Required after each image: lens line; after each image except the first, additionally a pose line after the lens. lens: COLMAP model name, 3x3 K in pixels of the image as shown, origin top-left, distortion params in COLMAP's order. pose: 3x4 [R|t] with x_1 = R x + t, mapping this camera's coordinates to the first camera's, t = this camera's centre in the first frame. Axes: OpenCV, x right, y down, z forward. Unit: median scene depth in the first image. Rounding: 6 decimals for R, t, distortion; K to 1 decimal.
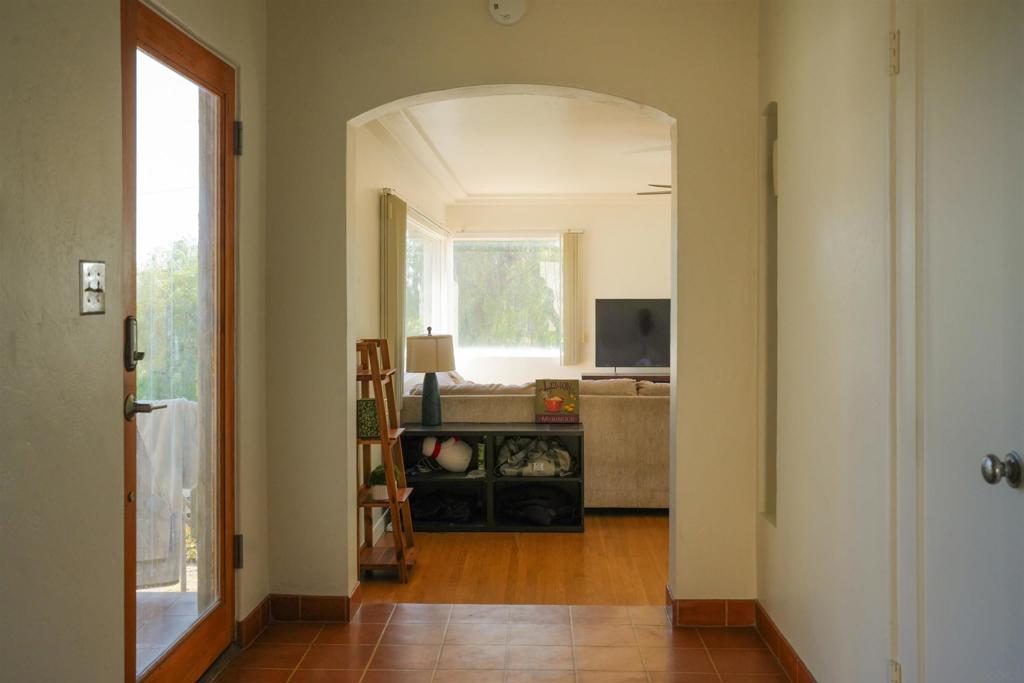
lens RADIAL K [[971.9, 0, 512.5], [0, 971.9, 270.0], [0, 0, 1]] dist [-0.000606, 0.012716]
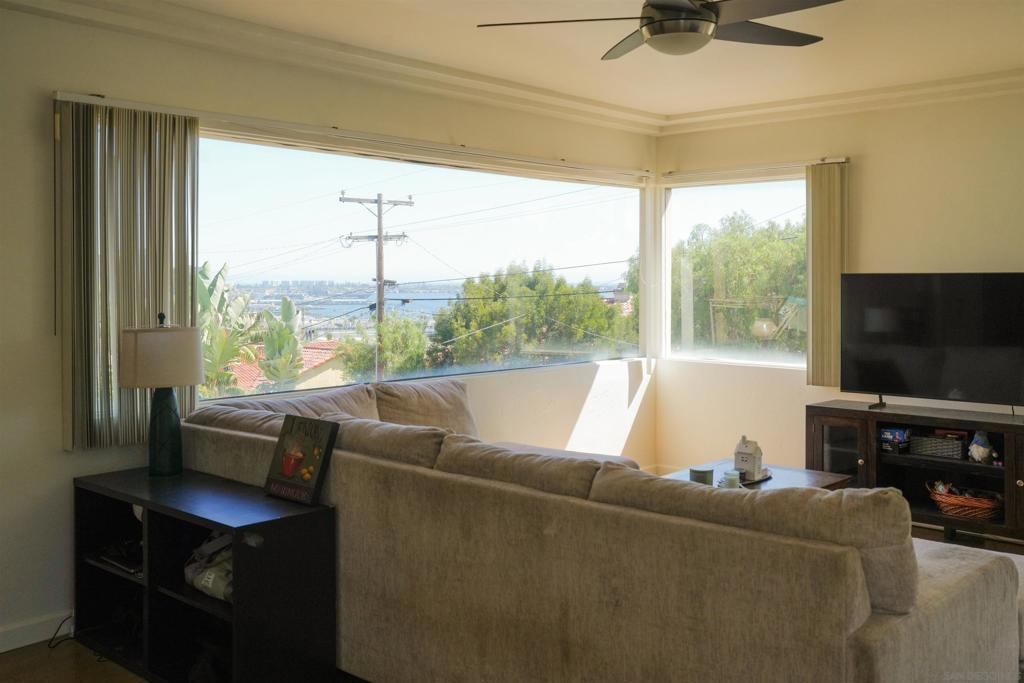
lens RADIAL K [[971.9, 0, 512.5], [0, 971.9, 270.0], [0, 0, 1]] dist [-0.000606, 0.012716]
pose [[0.763382, -0.010880, -0.645855, 0.475189], [0.018997, 0.999804, 0.005611, 0.032028], [0.645668, -0.016553, 0.763439, 0.671538]]
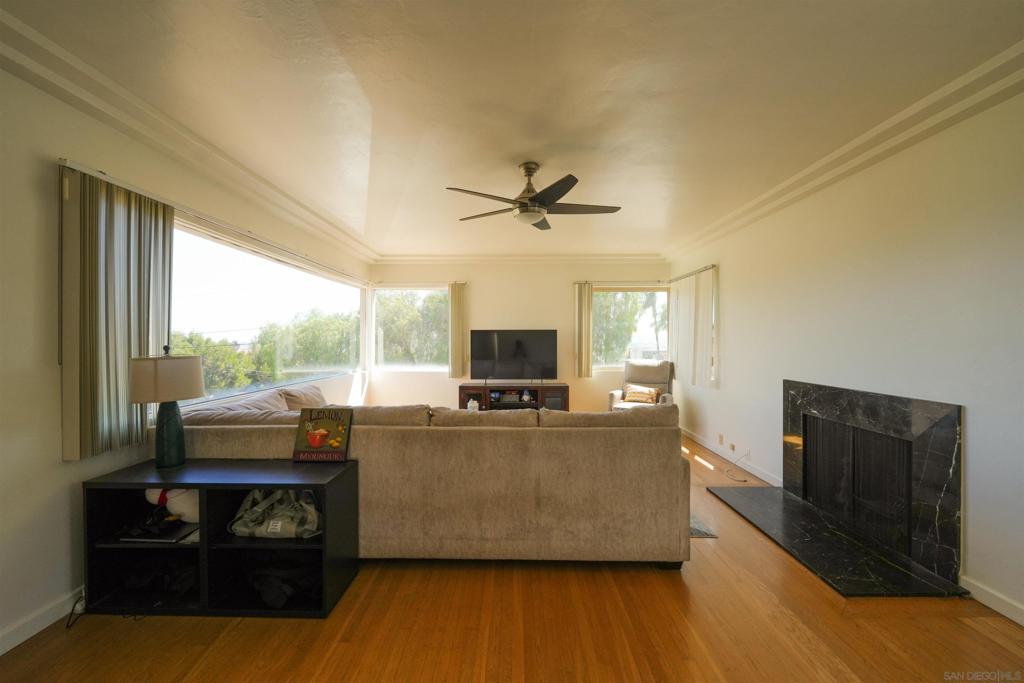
lens RADIAL K [[413.3, 0, 508.9], [0, 413.3, 331.8], [0, 0, 1]] dist [-0.005986, -0.000519]
pose [[0.999776, -0.004891, 0.020586, 0.195564], [0.004774, 0.999972, 0.005768, 0.045950], [-0.020614, -0.005669, 0.999771, 0.641680]]
